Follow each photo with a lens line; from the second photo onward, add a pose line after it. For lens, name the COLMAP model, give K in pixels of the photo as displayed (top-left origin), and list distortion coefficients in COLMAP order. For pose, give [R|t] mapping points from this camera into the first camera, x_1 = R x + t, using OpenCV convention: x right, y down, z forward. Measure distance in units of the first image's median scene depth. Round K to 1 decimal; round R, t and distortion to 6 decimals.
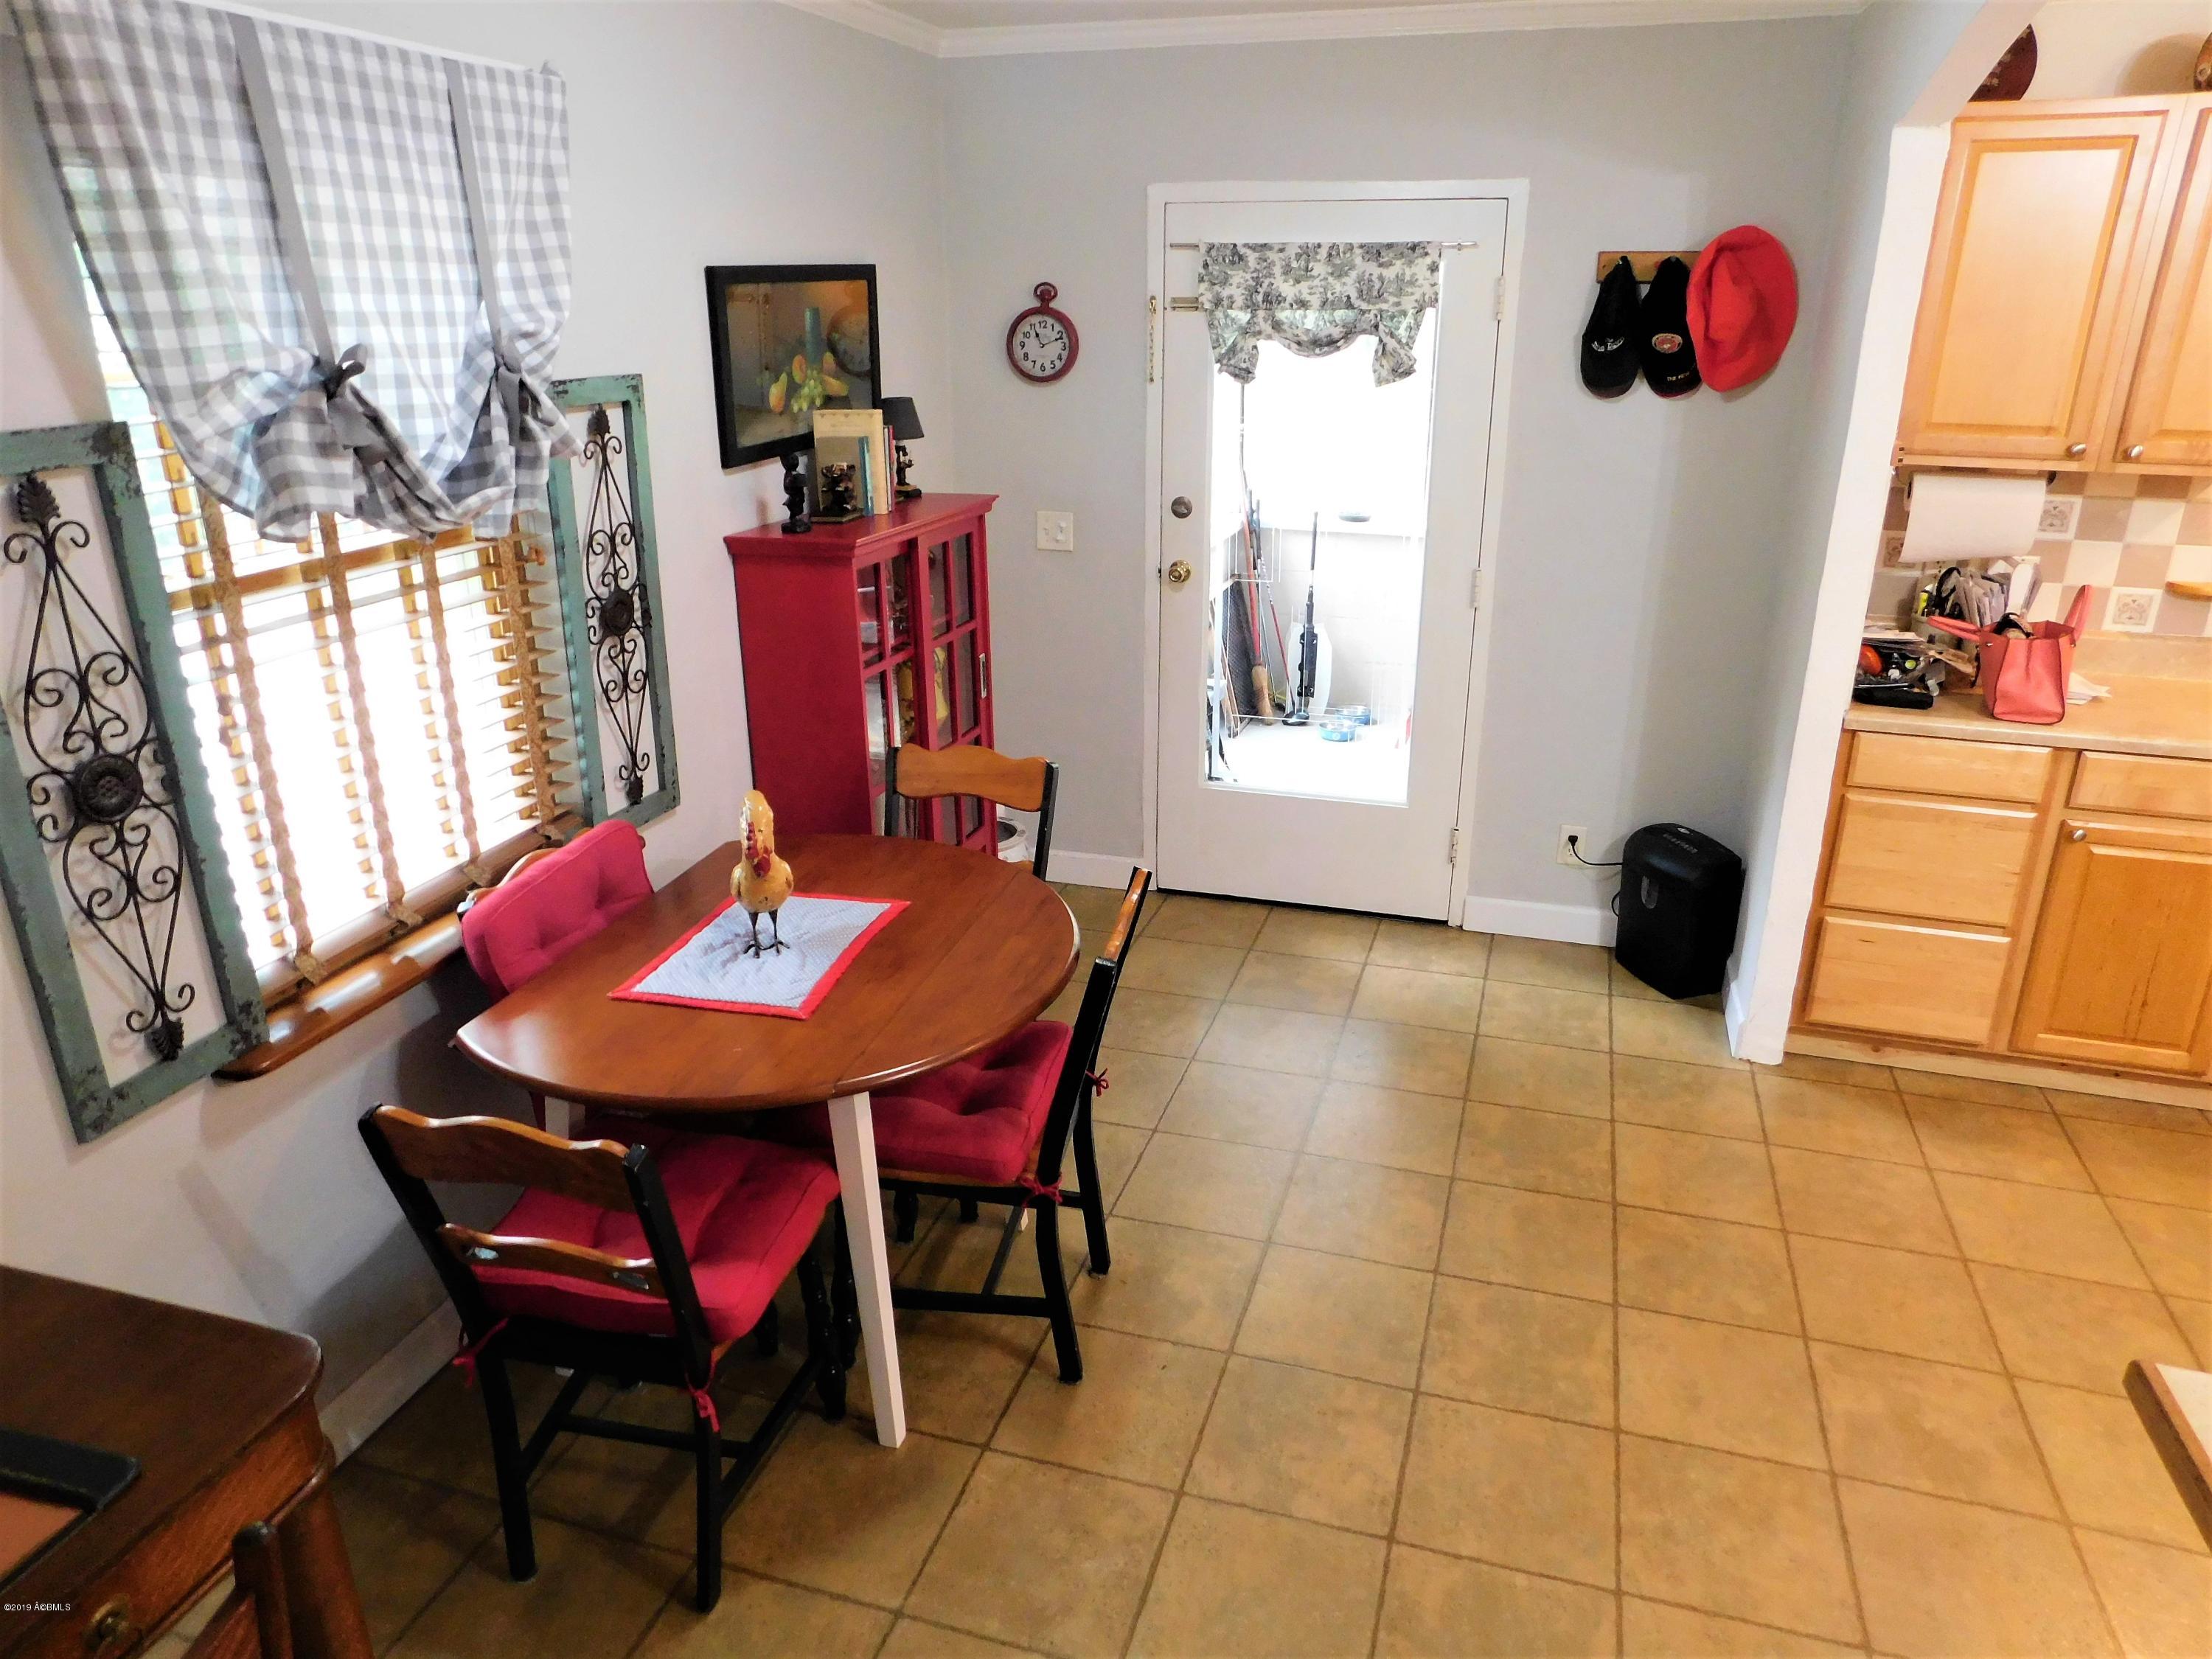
lens RADIAL K [[1467.4, 0, 1106.0], [0, 1467.4, 829.5], [0, 0, 1]] dist [-0.074848, 0.063906]
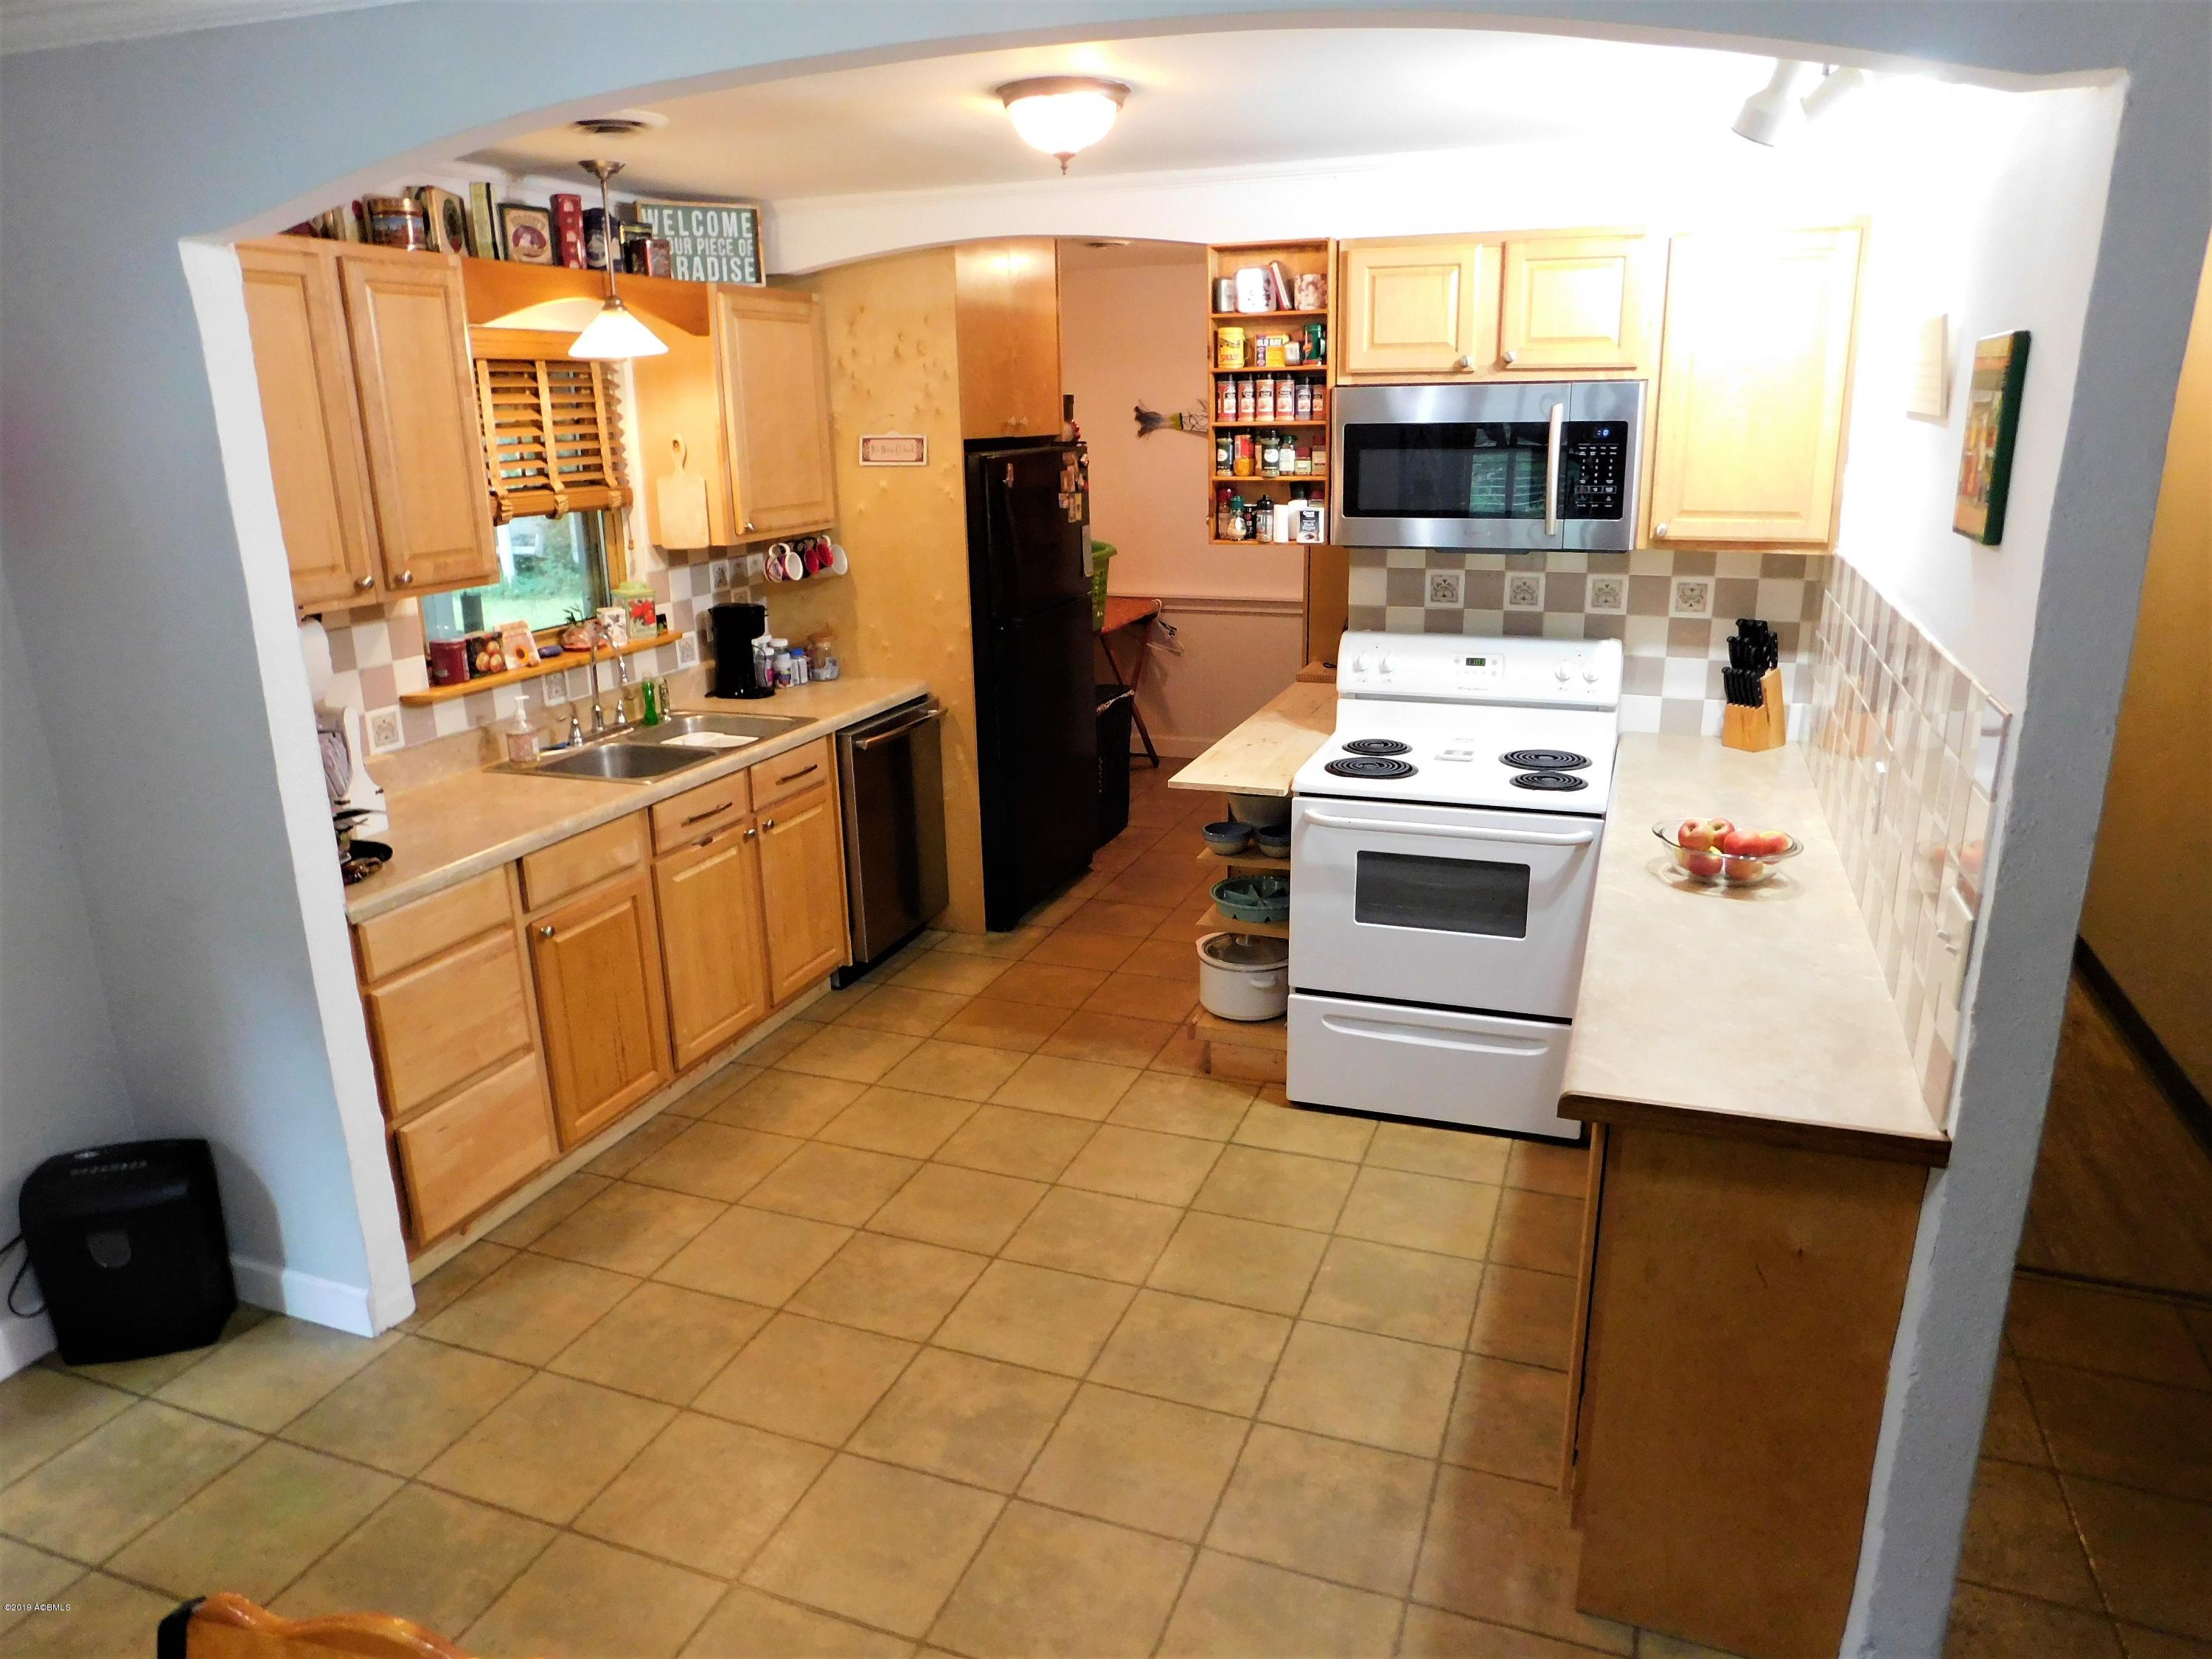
lens RADIAL K [[1466.1, 0, 1103.3], [0, 1466.1, 829.8], [0, 0, 1]] dist [-0.071619, 0.057391]
pose [[0.061068, -0.282561, 0.957304, -0.272824], [0.362677, 0.899822, 0.242458, -0.167955], [-0.929912, 0.332386, 0.157429, 0.430724]]
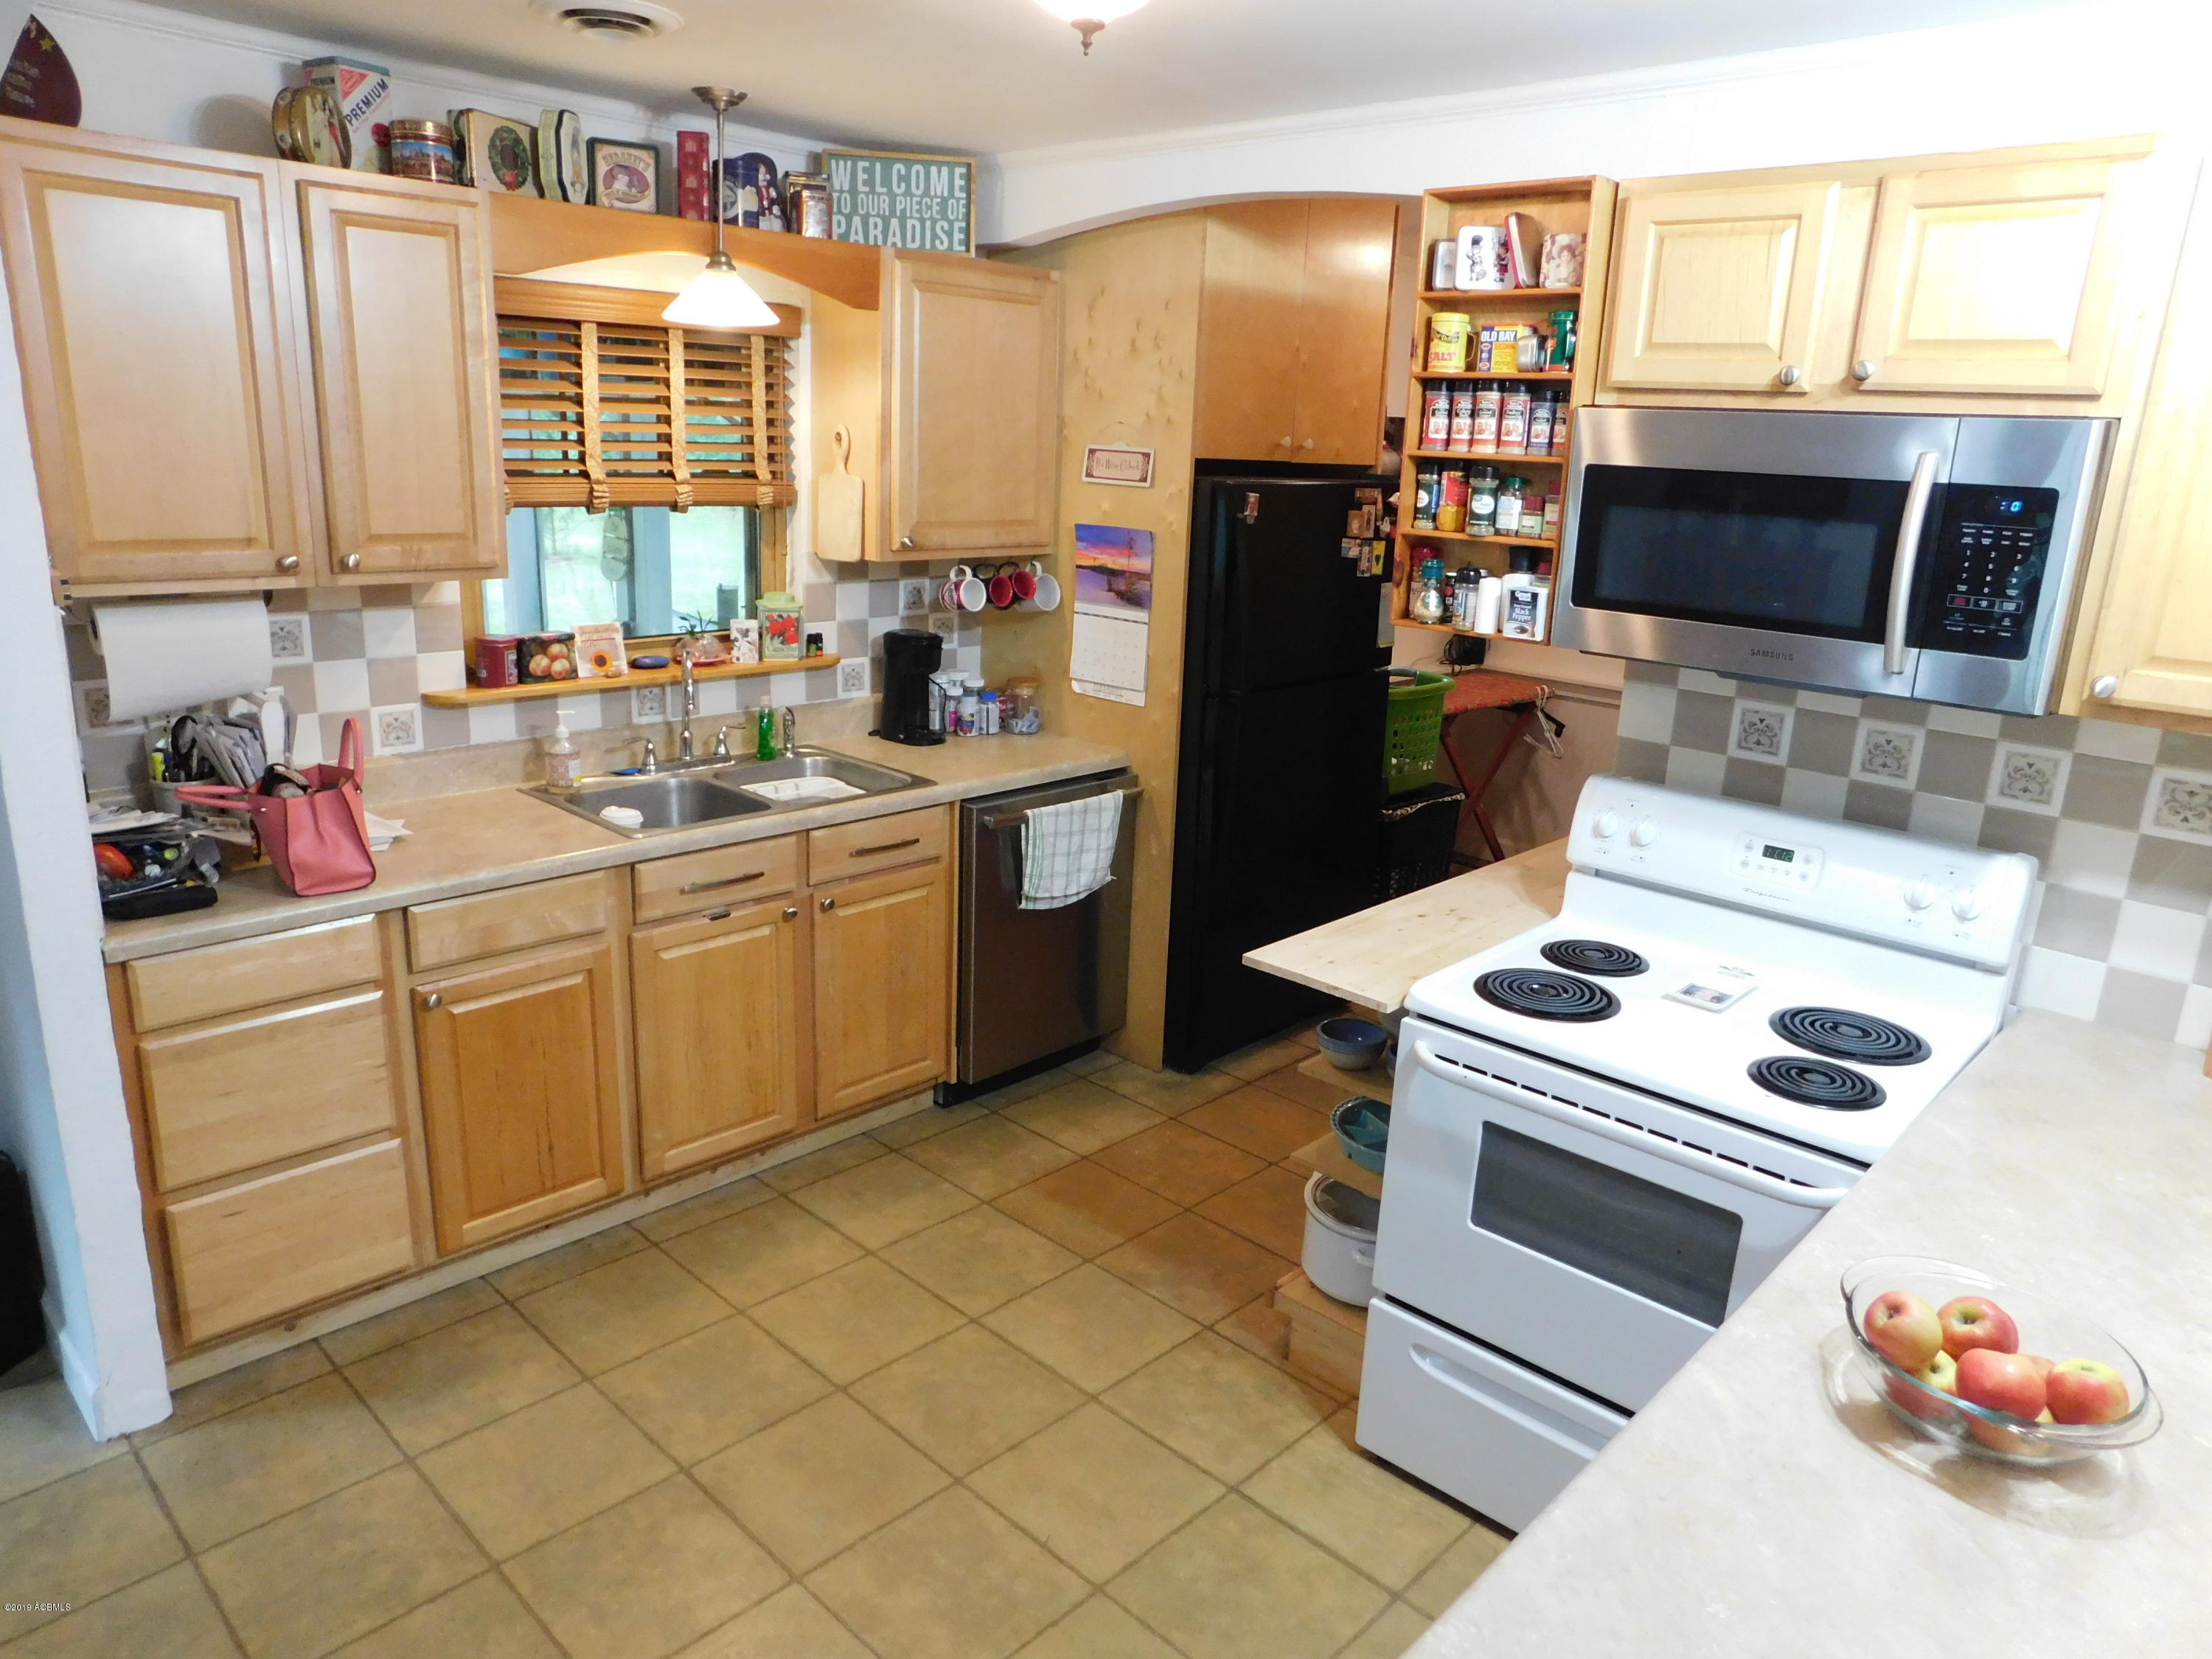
lens RADIAL K [[1466.1, 0, 1103.3], [0, 1466.1, 829.8], [0, 0, 1]] dist [-0.071619, 0.057391]
pose [[0.448184, -0.219627, 0.866542, 0.128432], [0.269582, 0.957428, 0.103232, -0.073983], [-0.852324, 0.187337, 0.488312, 0.214952]]
